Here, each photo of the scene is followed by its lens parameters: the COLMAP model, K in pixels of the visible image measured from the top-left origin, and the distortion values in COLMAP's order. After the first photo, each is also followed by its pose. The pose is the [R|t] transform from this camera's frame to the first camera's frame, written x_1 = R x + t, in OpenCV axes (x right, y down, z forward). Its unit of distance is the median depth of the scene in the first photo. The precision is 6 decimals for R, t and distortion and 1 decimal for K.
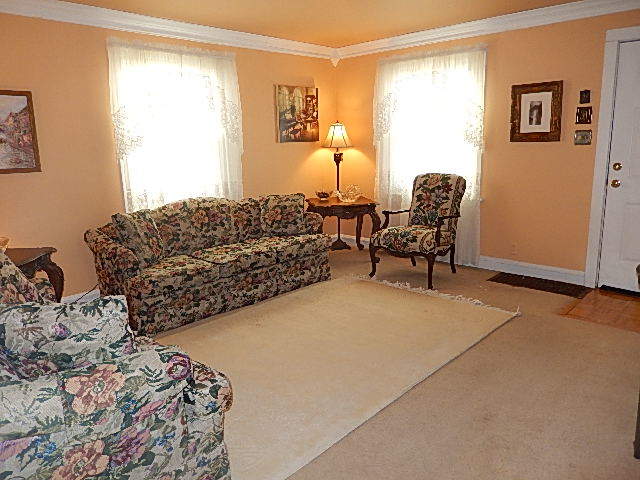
lens RADIAL K [[482.0, 0, 319.6], [0, 482.0, 240.0], [0, 0, 1]] dist [0.000589, -0.004233]
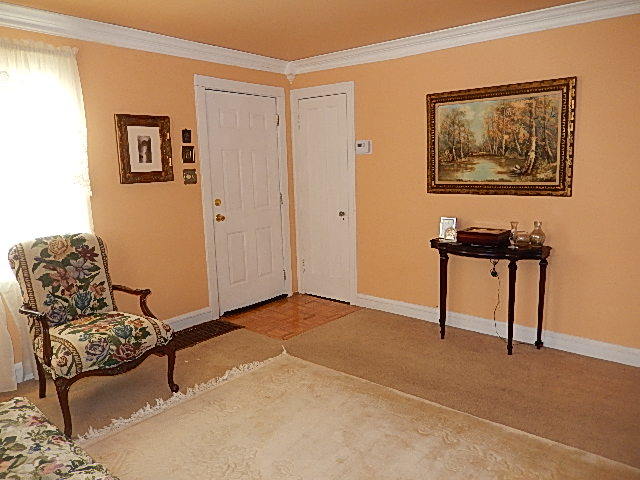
lens RADIAL K [[482.0, 0, 319.7], [0, 482.0, 240.3], [0, 0, 1]] dist [0.000589, -0.004233]
pose [[-0.066973, -0.134544, 0.988642, -0.471697], [0.233732, 0.961179, 0.146641, -0.170042], [-0.969992, 0.240898, -0.032925, 0.807256]]
